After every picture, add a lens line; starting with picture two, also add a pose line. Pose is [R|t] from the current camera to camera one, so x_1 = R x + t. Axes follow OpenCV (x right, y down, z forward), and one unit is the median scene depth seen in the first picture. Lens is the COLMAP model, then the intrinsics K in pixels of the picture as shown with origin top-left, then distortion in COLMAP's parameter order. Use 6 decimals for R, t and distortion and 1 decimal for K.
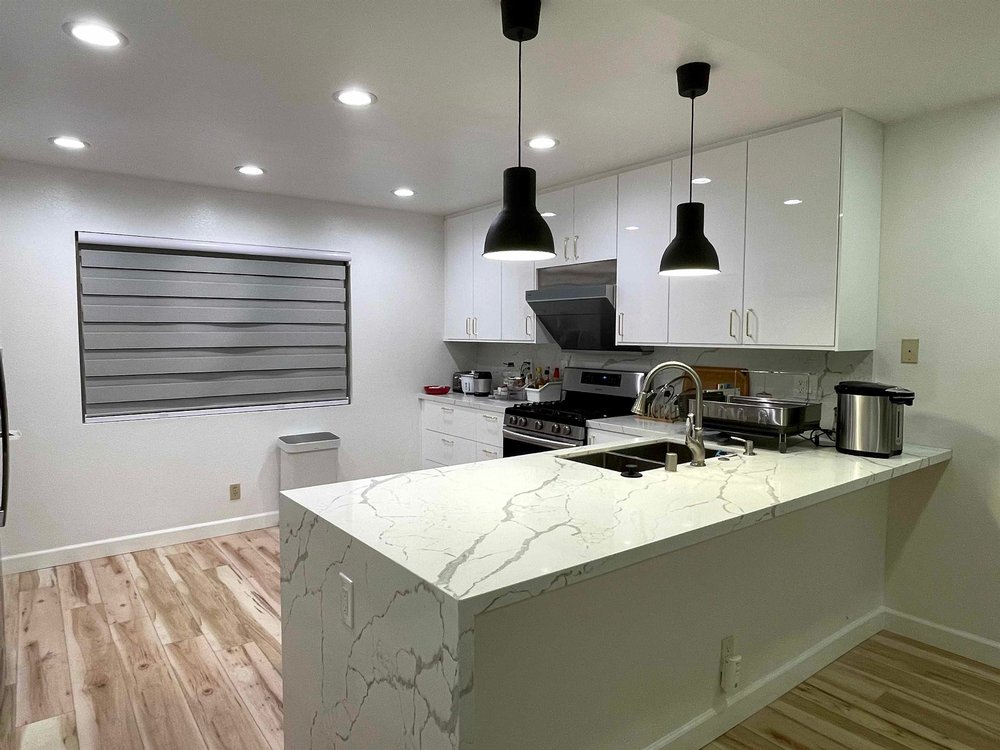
lens RADIAL K [[632.4, 0, 499.7], [0, 632.4, 374.5], [0, 0, 1]] dist [-0.009853, 0.004106]
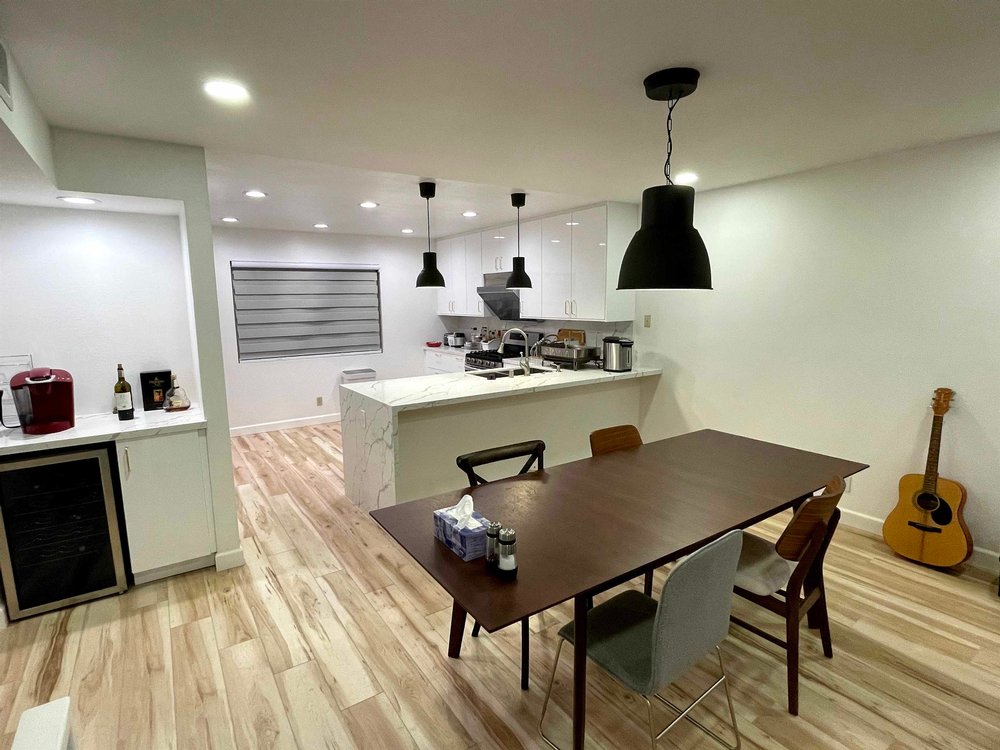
lens RADIAL K [[505.5, 0, 500.8], [0, 505.5, 376.3], [0, 0, 1]] dist [-0.000245, -0.001420]
pose [[0.999053, -0.007882, -0.042779, 0.236666], [0.011430, 0.996455, 0.083348, -0.001412], [0.041970, -0.083758, 0.995602, -0.602053]]
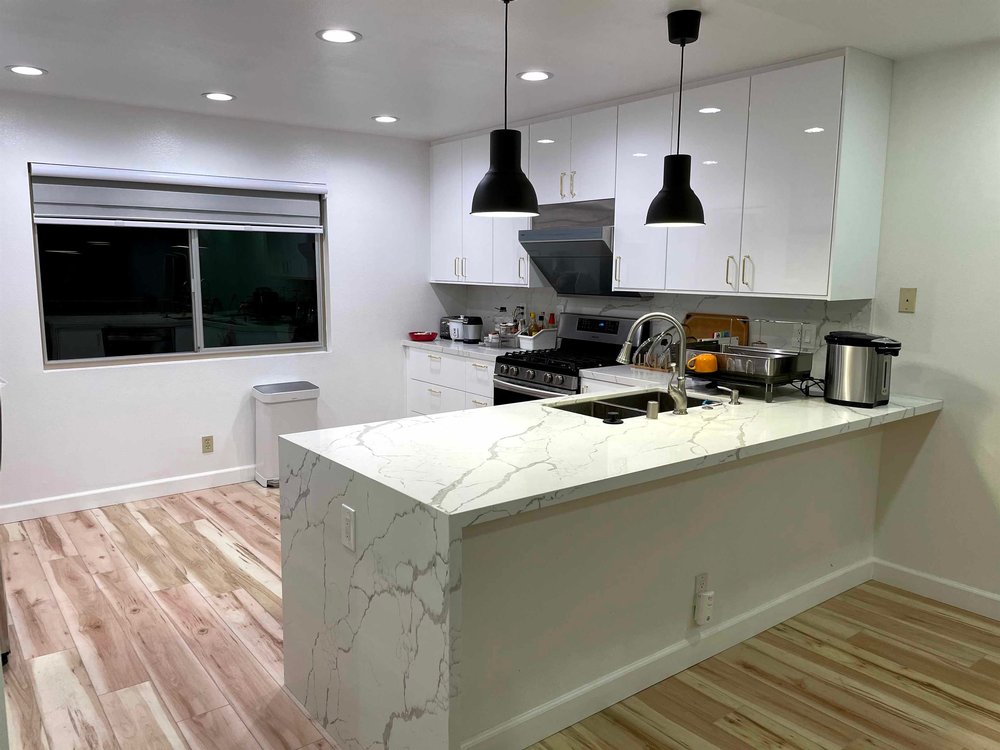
lens RADIAL K [[753.5, 0, 501.5], [0, 753.5, 372.7], [0, 0, 1]] dist [0.076510, -0.087059]
pose [[0.999946, 0.003668, 0.009688, 0.008517], [-0.004398, 0.997067, 0.076408, -0.012176], [-0.009380, -0.076447, 0.997030, -0.175470]]
